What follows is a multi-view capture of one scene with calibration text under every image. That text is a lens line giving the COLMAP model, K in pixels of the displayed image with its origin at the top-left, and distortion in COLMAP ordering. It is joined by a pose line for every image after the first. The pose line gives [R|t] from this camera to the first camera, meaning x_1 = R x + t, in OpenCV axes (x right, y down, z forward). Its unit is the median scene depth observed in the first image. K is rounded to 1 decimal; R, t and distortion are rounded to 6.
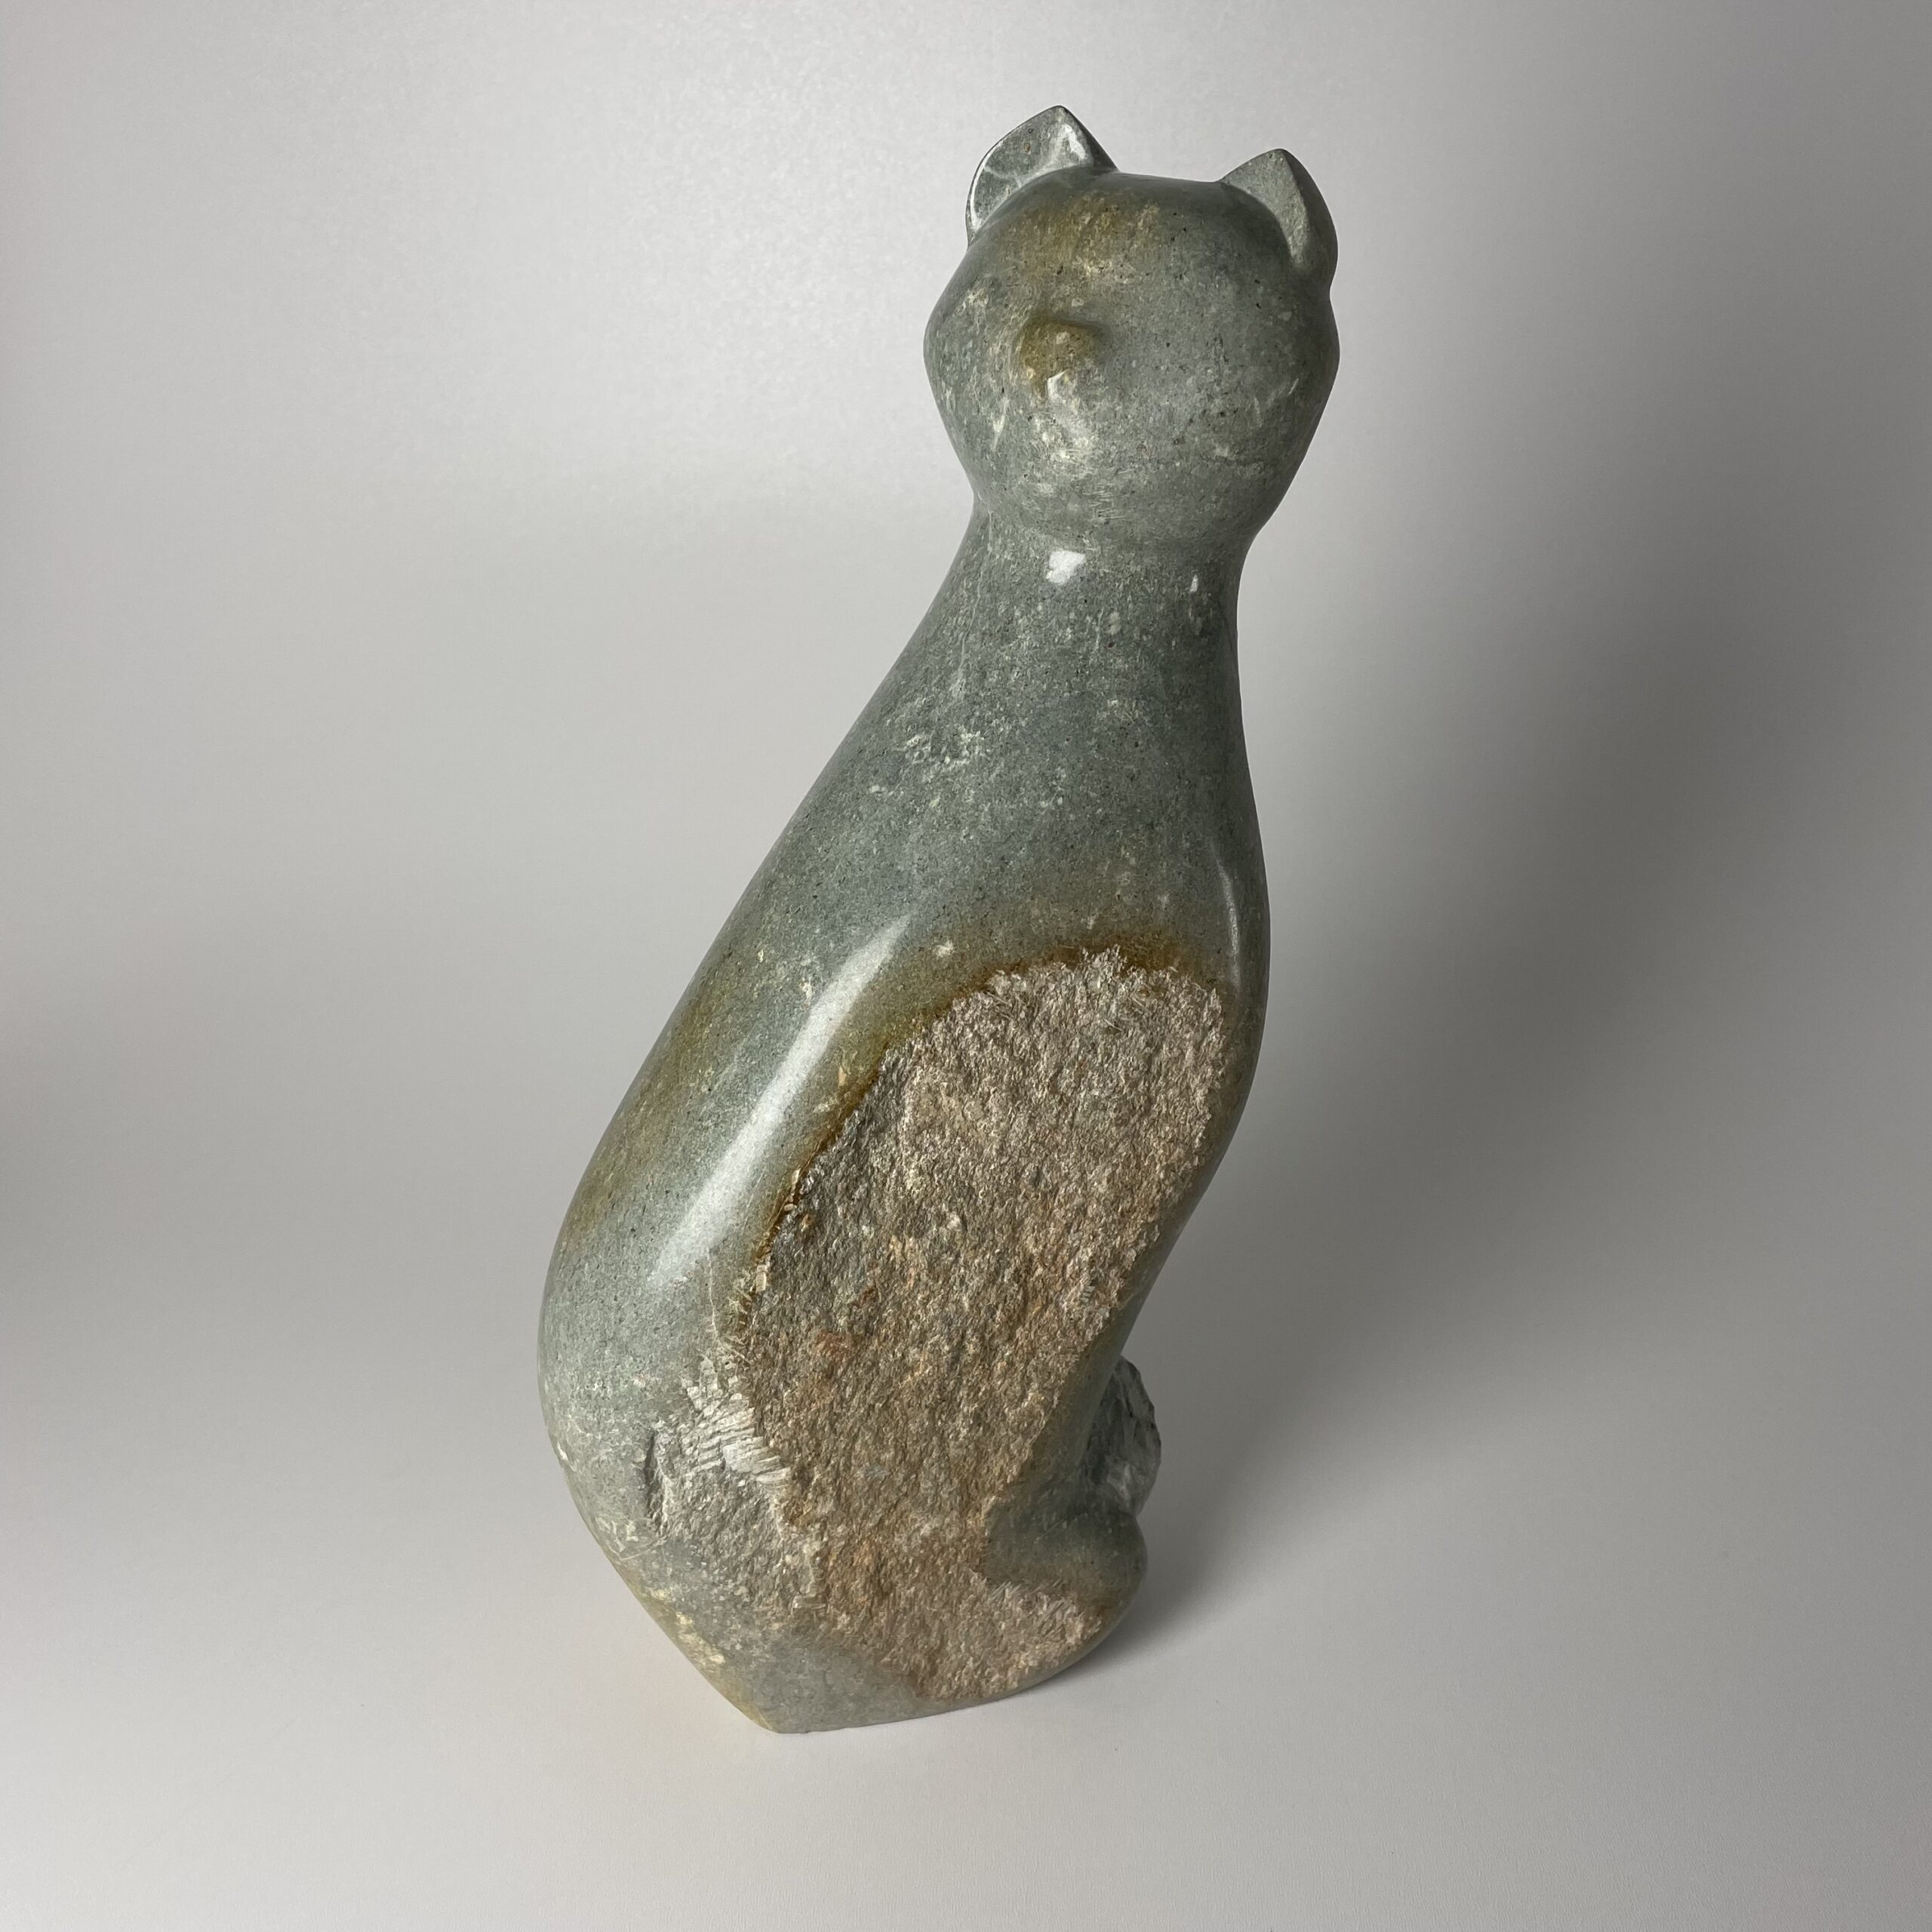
lens RADIAL K [[1988.5, 0, 983.0], [0, 1988.5, 962.0], [0, 0, 1]] dist [0.089866, 0.000000]
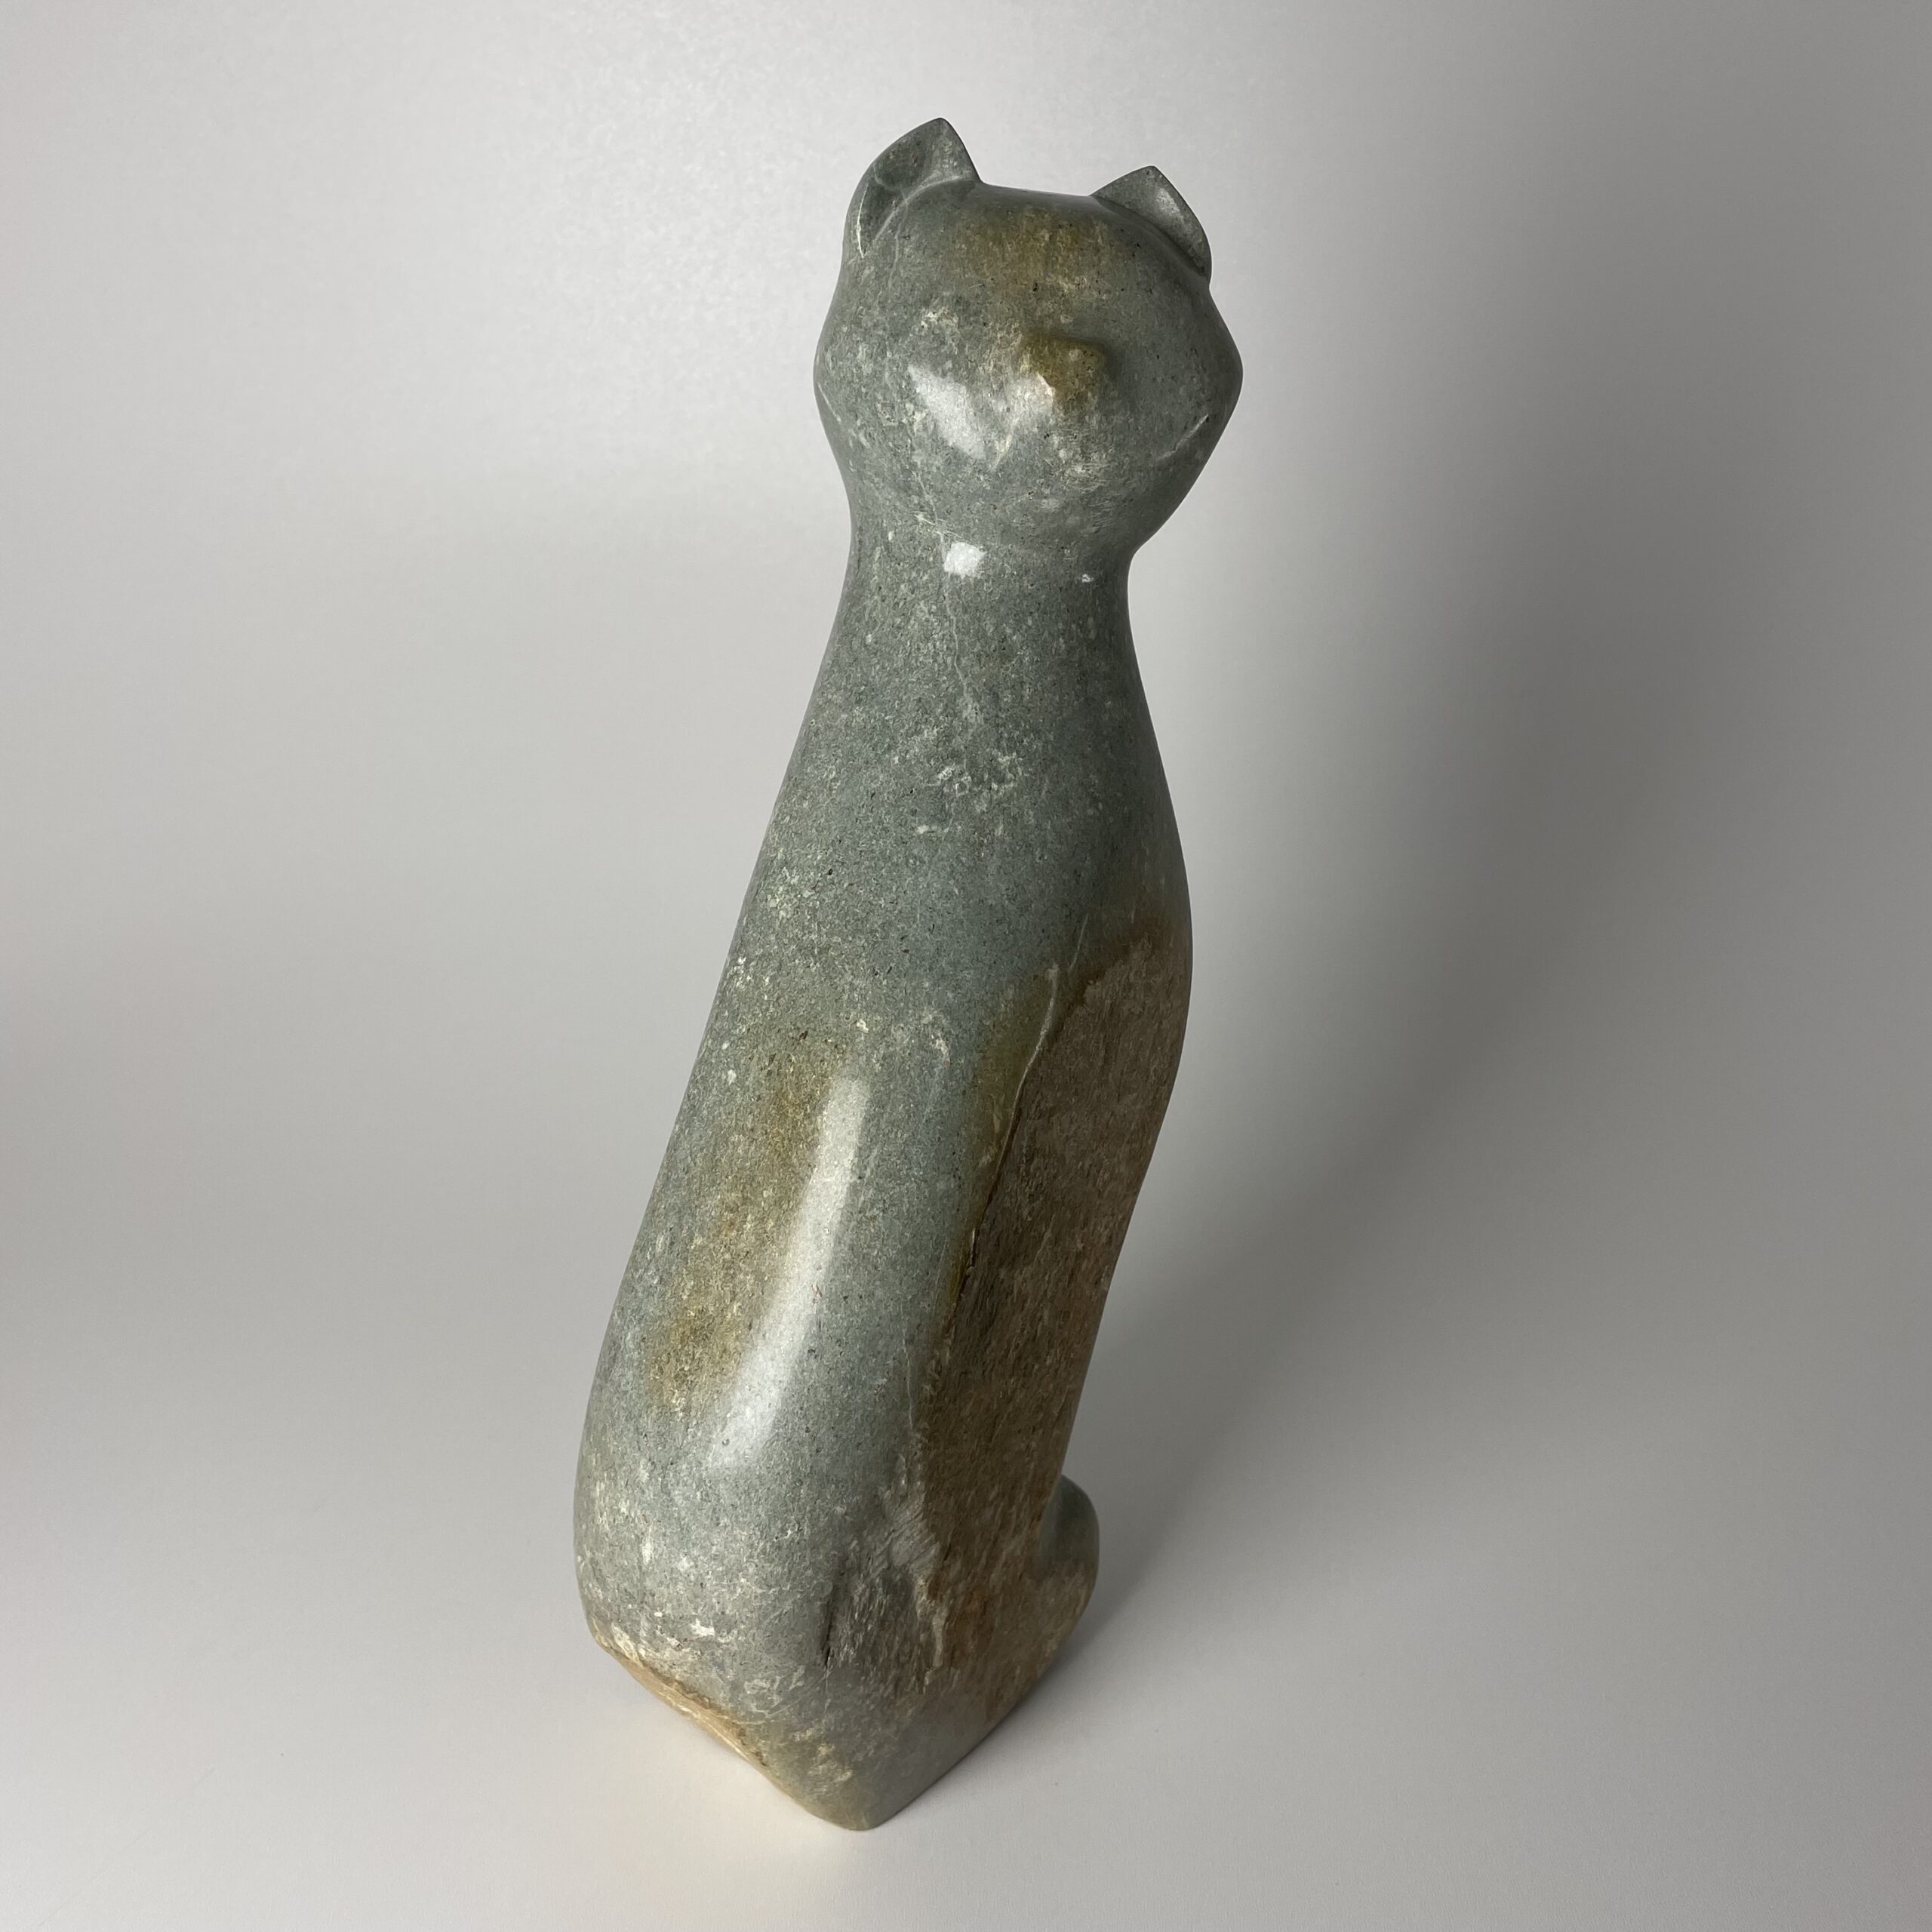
lens RADIAL K [[1988.5, 0, 980.4], [0, 1988.5, 959.2], [0, 0, 1]] dist [0.089866, 0.000000]
pose [[0.784968, -0.222712, 0.578122, -0.611773], [0.208585, 0.973679, 0.091879, -0.109878], [-0.583368, 0.048465, 0.810761, 0.208046]]
